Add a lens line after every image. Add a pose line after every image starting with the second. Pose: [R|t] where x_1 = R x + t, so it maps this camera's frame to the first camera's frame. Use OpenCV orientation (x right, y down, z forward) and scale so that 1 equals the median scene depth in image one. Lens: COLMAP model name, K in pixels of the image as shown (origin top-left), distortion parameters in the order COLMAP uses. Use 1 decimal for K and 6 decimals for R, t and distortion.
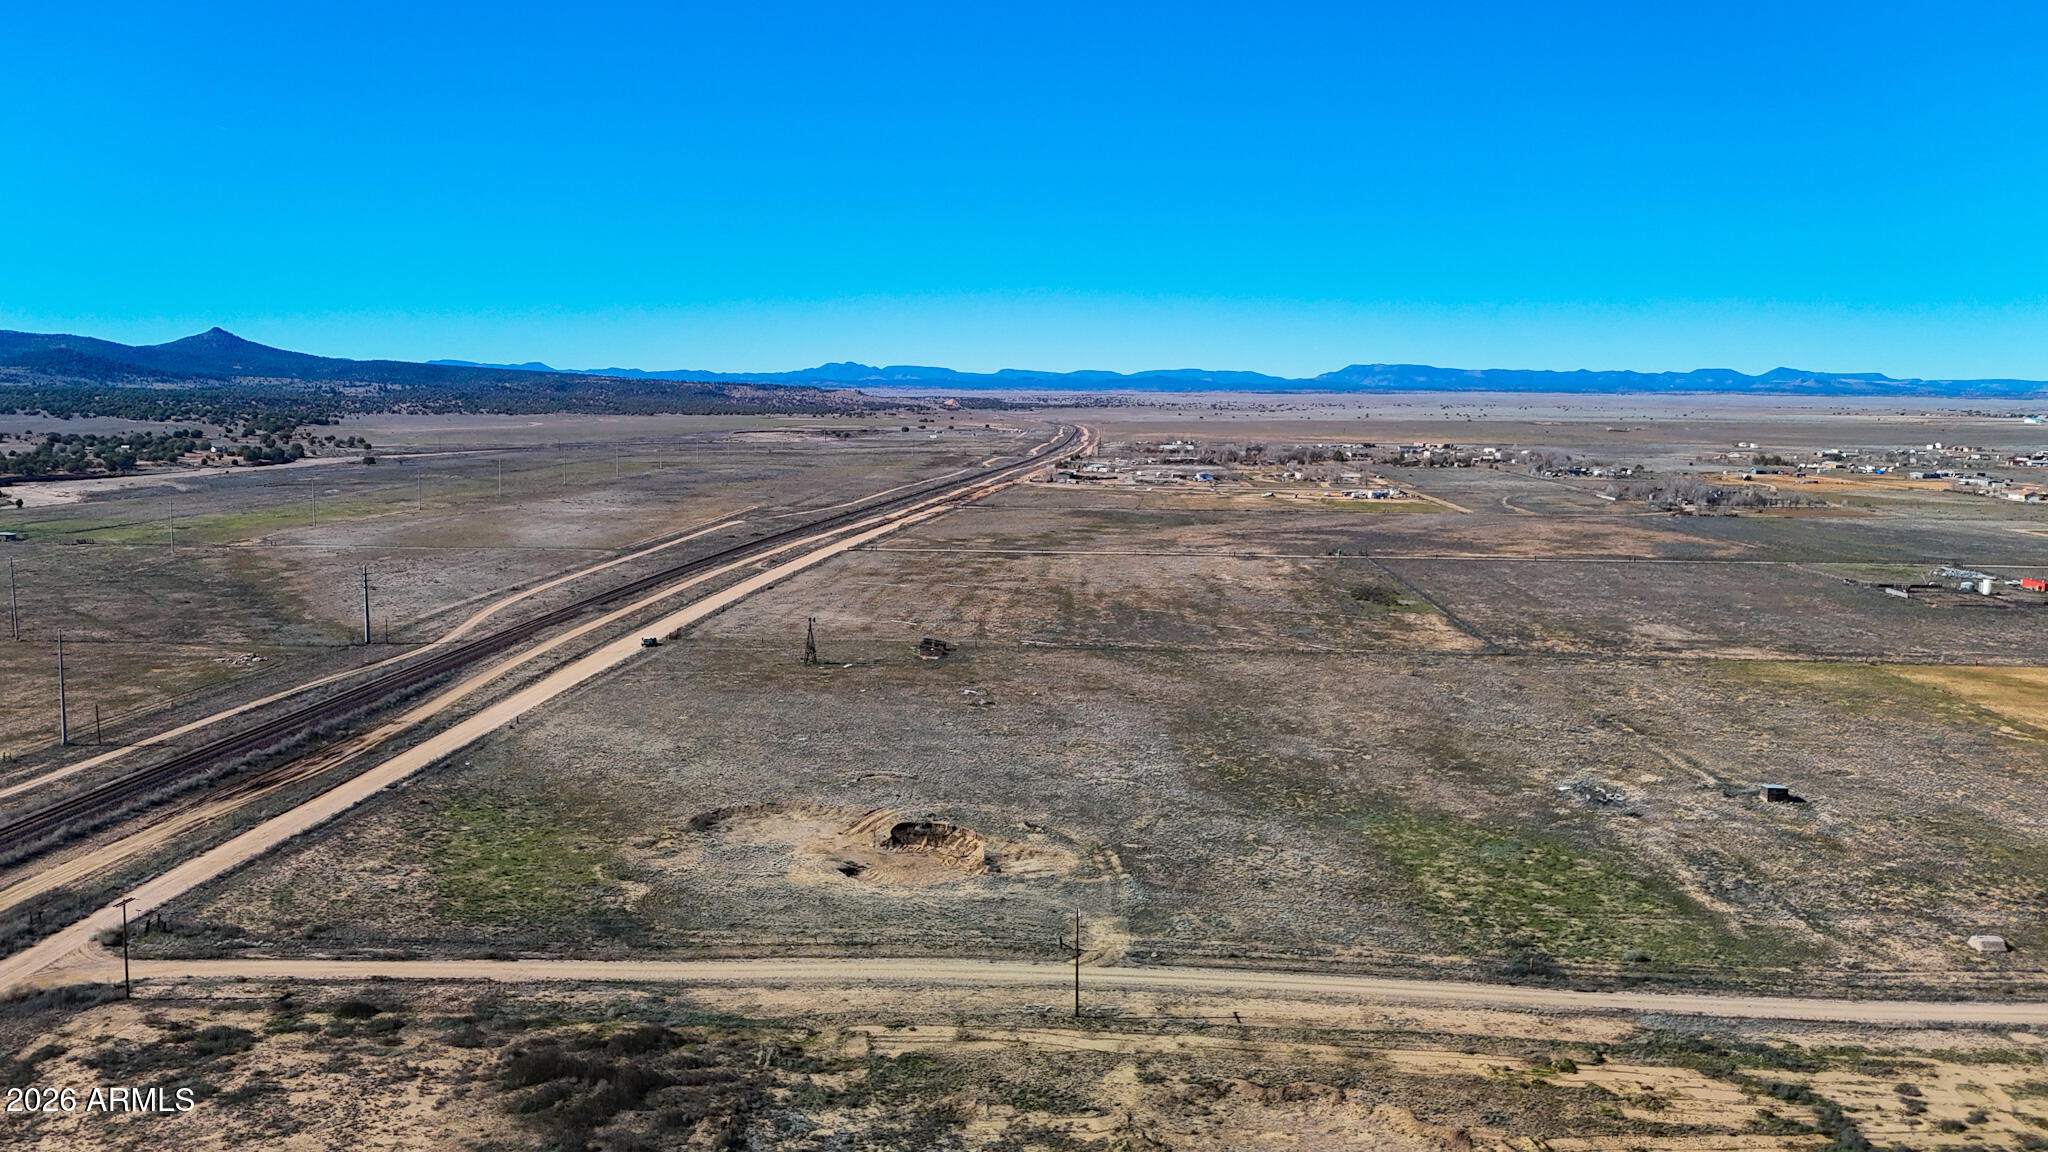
lens RADIAL K [[1497.8, 0, 1016.5], [0, 1497.8, 580.9], [0, 0, 1]] dist [0.054762, -0.022762]
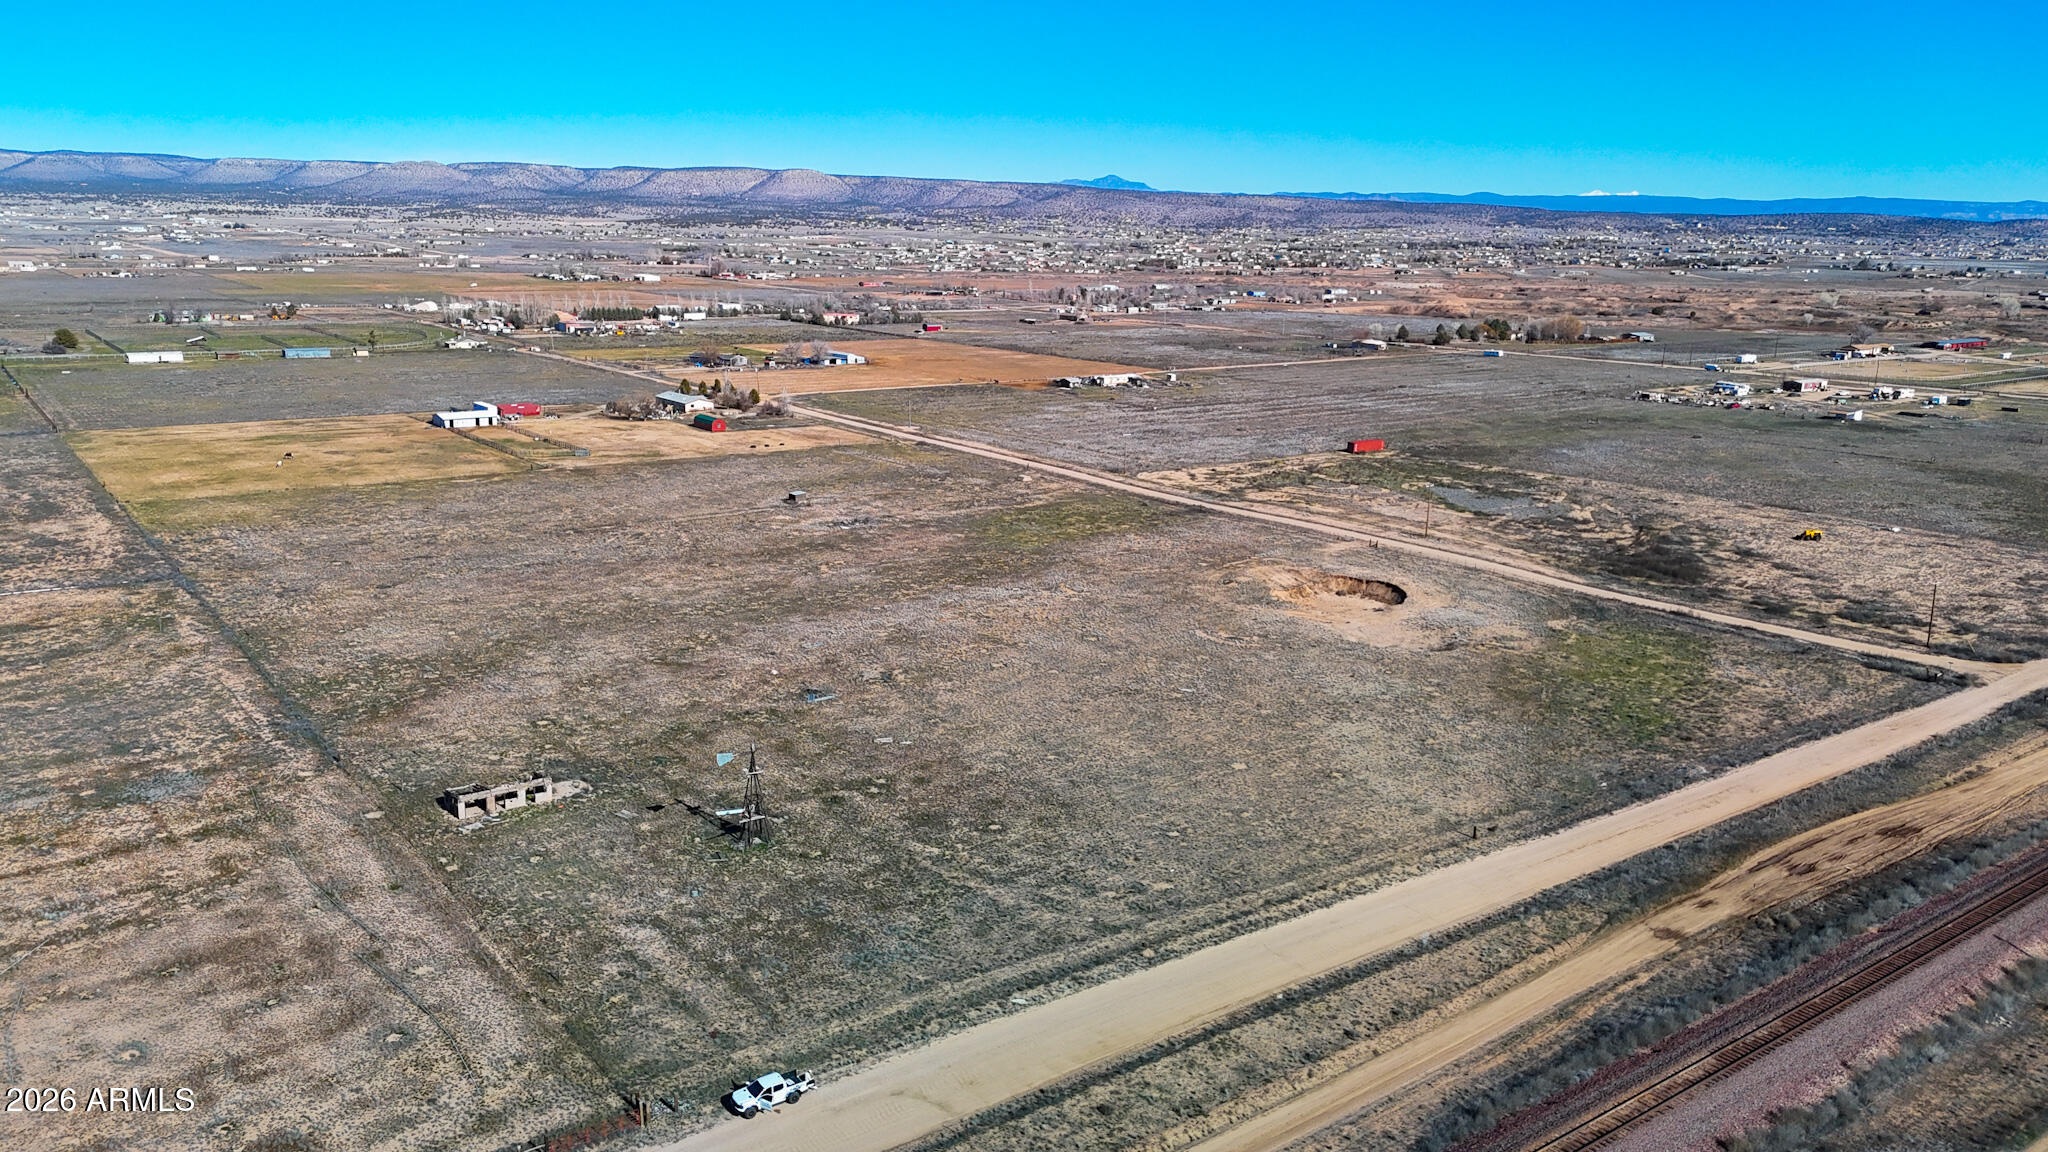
lens RADIAL K [[1497.8, 0, 1022.8], [0, 1497.8, 577.0], [0, 0, 1]] dist [0.054762, -0.022762]
pose [[-0.641595, -0.192219, 0.742569, -0.867250], [0.079495, 0.946215, 0.313620, -0.267203], [-0.762913, 0.260248, -0.591806, 1.996063]]
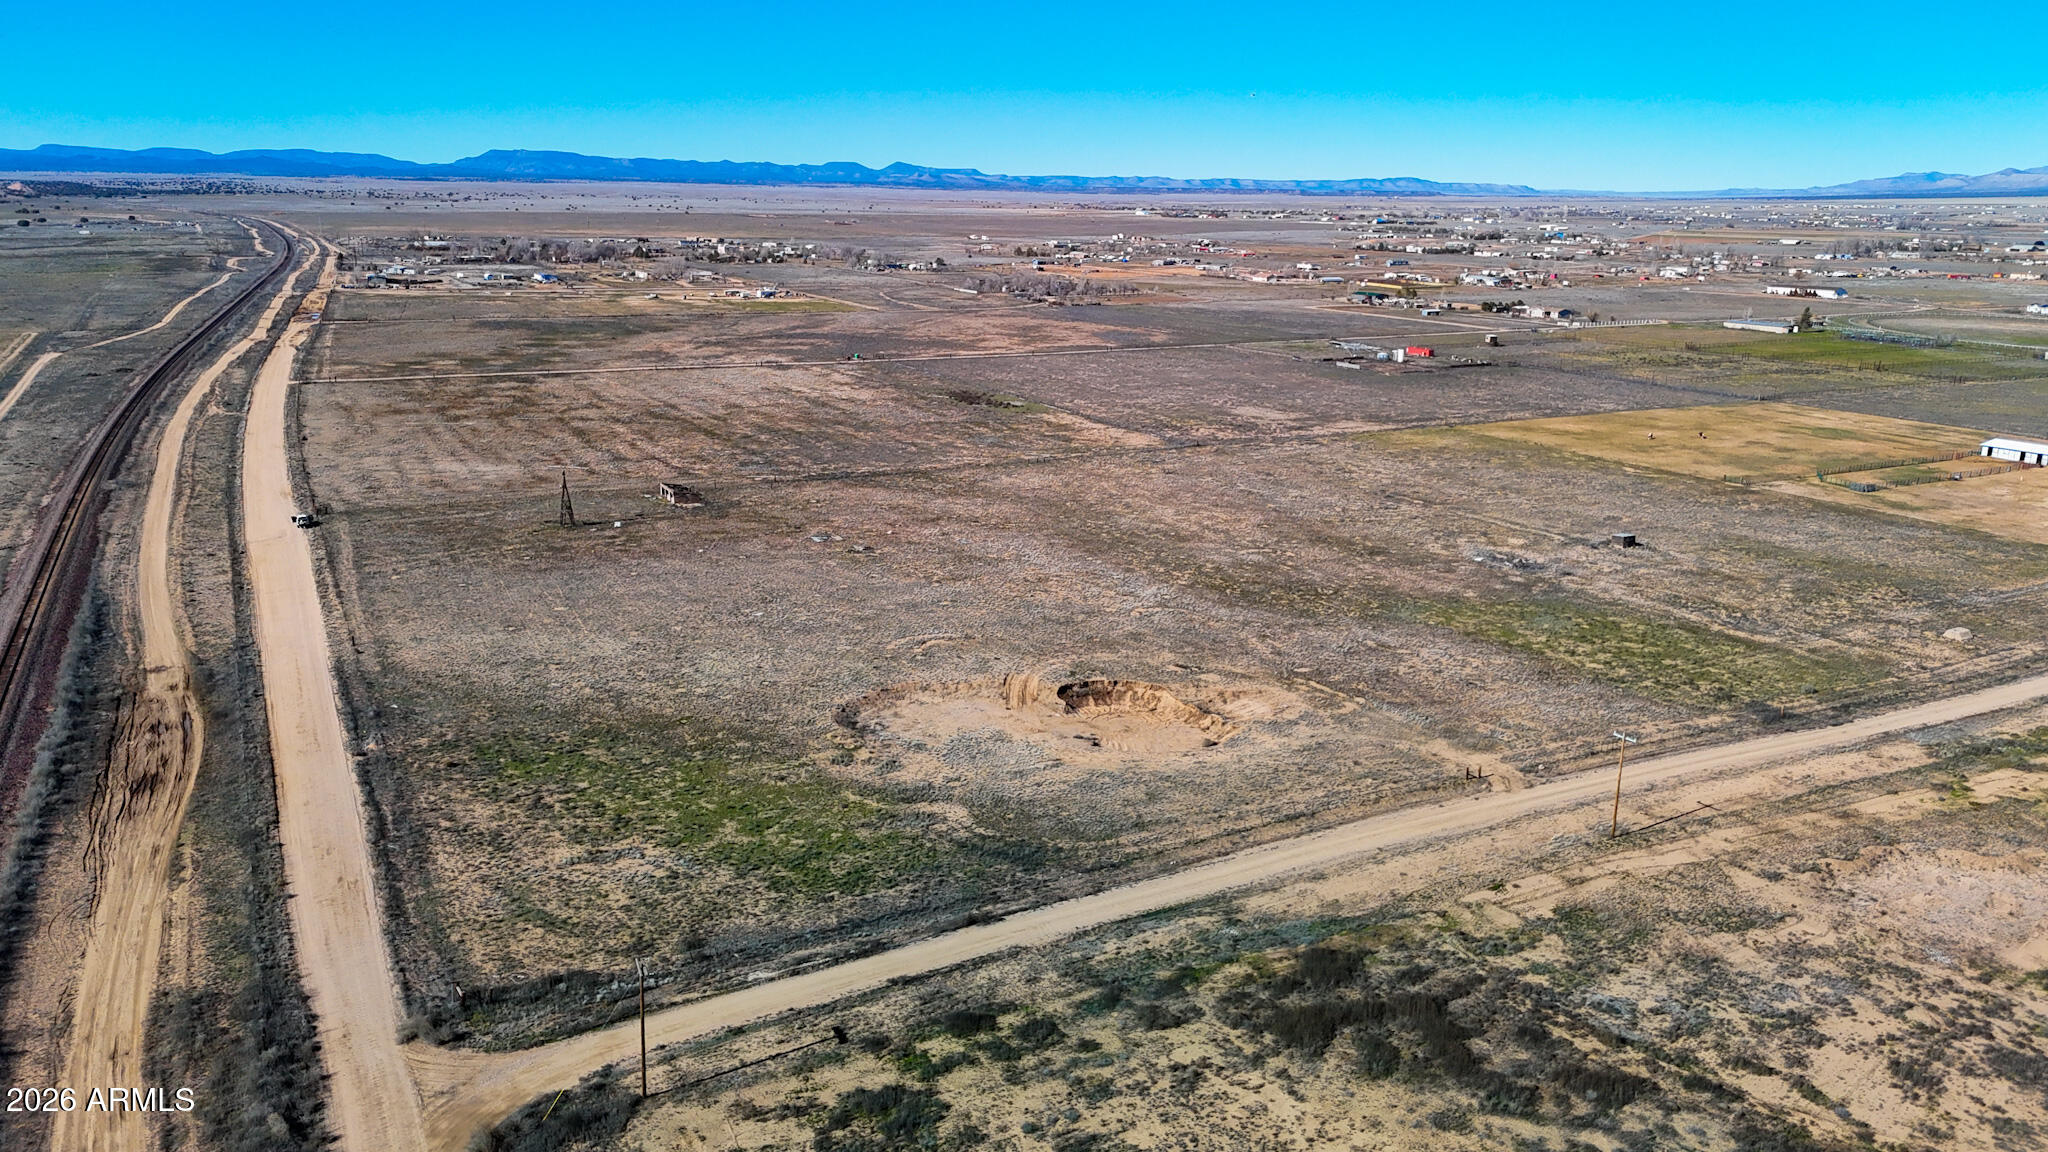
lens RADIAL K [[1497.8, 0, 1026.9], [0, 1497.8, 567.4], [0, 0, 1]] dist [0.054762, -0.022762]
pose [[0.855455, -0.124243, 0.502754, -0.577688], [0.060344, 0.988097, 0.141506, -0.040722], [-0.514350, -0.090714, 0.852769, 0.264134]]
